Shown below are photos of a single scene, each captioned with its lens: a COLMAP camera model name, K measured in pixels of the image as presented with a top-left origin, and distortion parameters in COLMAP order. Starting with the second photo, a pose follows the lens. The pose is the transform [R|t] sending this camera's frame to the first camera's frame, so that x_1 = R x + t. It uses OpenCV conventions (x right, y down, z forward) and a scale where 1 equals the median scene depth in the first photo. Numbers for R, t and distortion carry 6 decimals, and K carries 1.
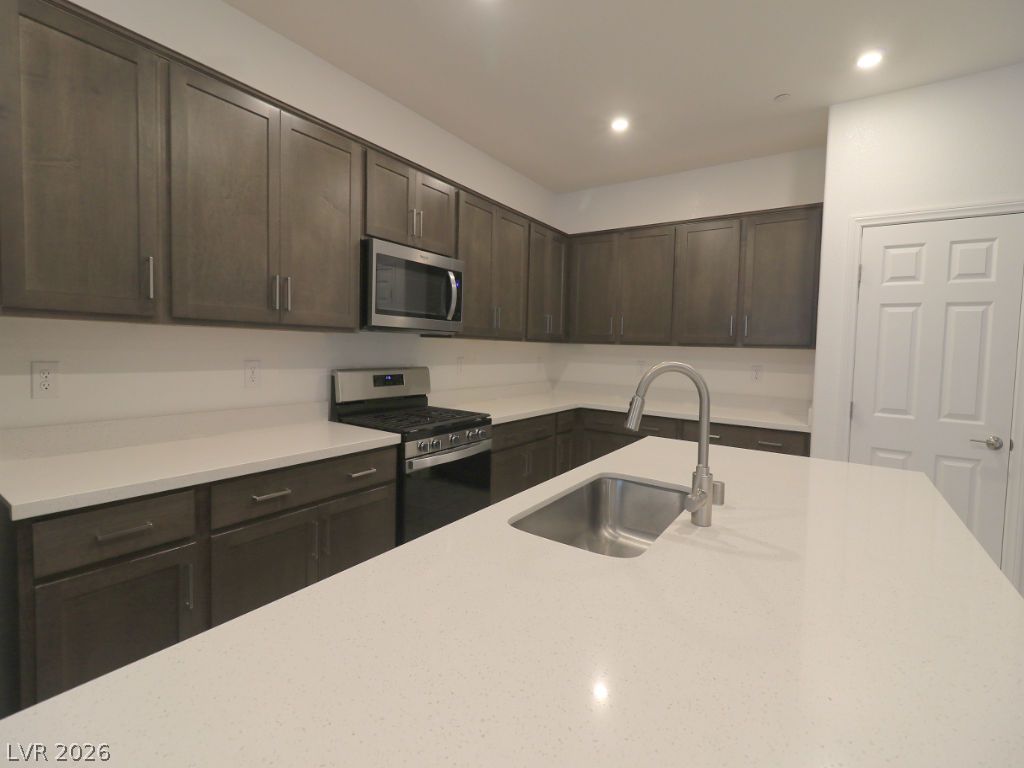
lens RADIAL K [[474.9, 0, 517.8], [0, 474.9, 382.4], [0, 0, 1]] dist [-0.001321, -0.000344]
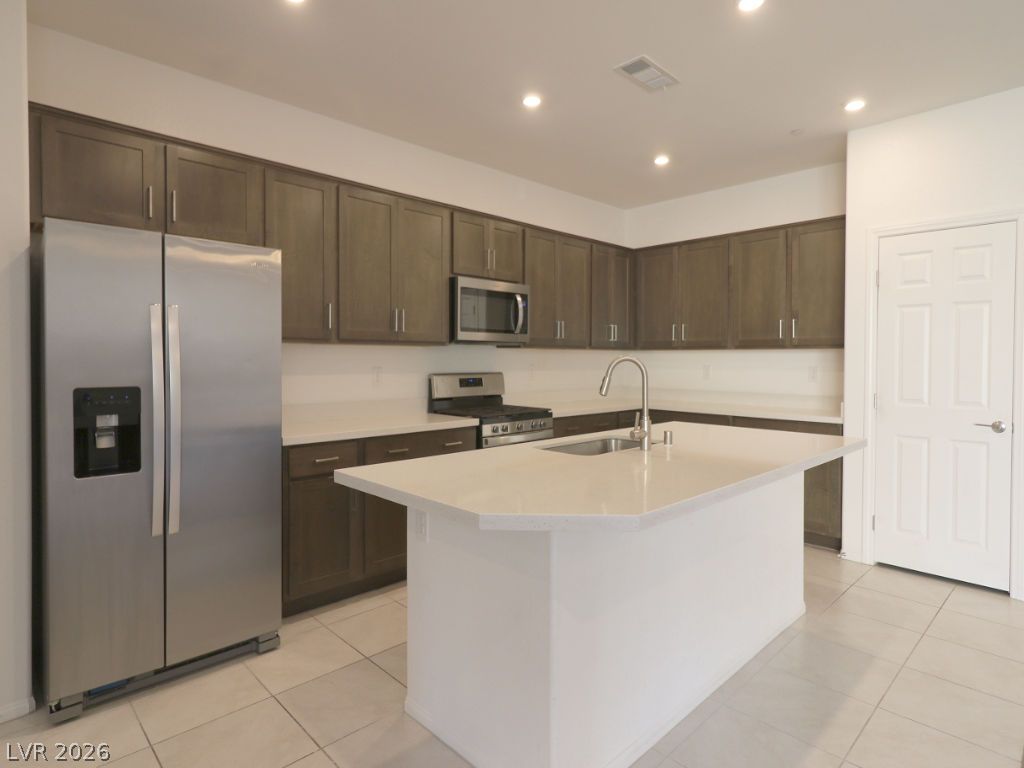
lens RADIAL K [[567.1, 0, 512.0], [0, 567.1, 384.0], [0, 0, 1]] dist [-0.001865, -0.000320]
pose [[0.979896, -0.018543, -0.198643, 0.136169], [0.011836, 0.999321, -0.034898, 0.053472], [0.199155, 0.031846, 0.979450, -0.459888]]
